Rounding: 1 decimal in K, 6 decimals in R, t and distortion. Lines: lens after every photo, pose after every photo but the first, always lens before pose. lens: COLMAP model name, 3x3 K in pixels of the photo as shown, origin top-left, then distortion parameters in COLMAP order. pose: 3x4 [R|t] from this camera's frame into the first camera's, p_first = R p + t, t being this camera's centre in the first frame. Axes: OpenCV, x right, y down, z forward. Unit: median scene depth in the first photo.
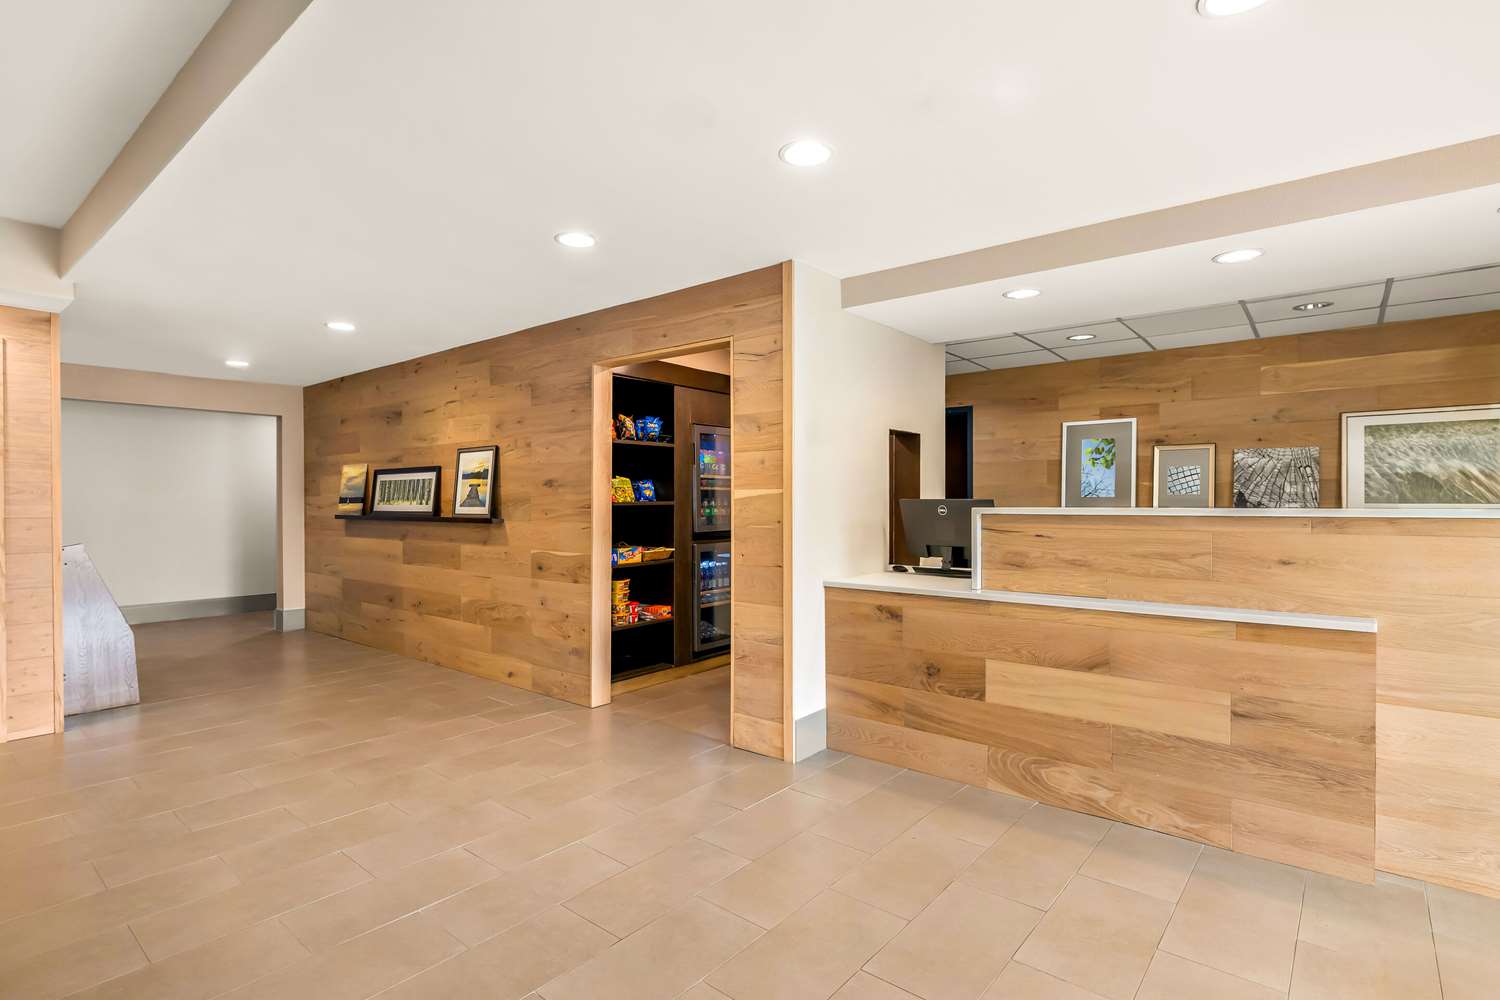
lens RADIAL K [[737.9, 0, 749.7], [0, 737.9, 503.7], [0, 0, 1]] dist [-0.001091, 0.000115]
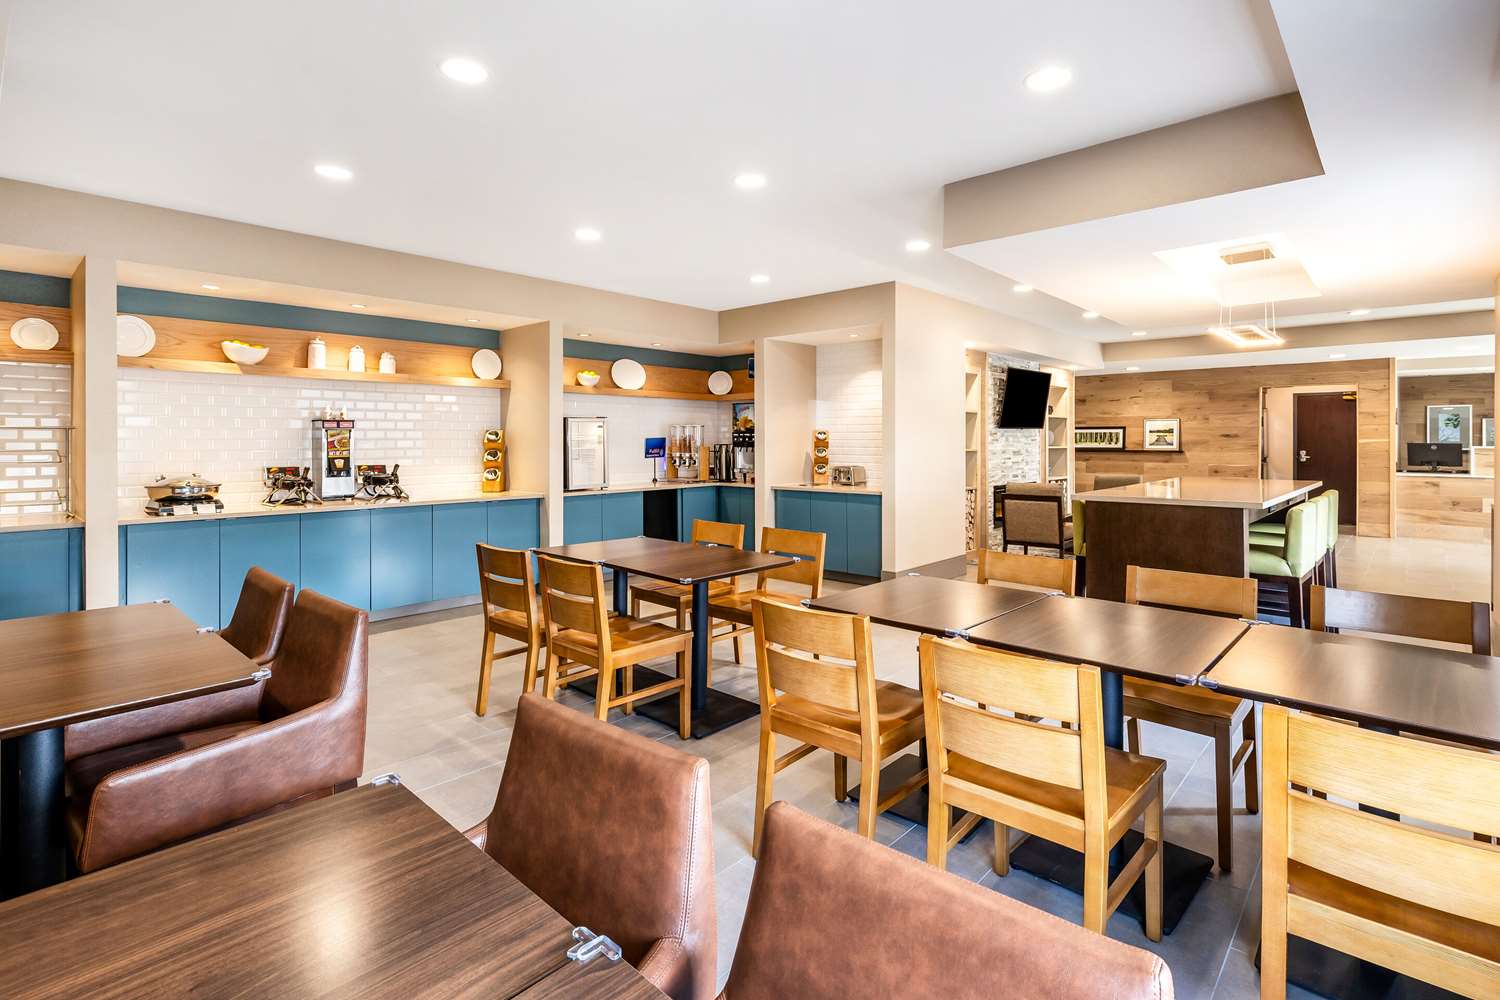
lens RADIAL K [[728.0, 0, 770.6], [0, 728.0, 445.0], [0, 0, 1]] dist [0.003258, 0.001151]
pose [[0.999157, 0.002261, -0.040983, -1.505186], [-0.002100, 0.999990, 0.003951, -0.003862], [0.040992, -0.003862, 0.999152, -1.273606]]
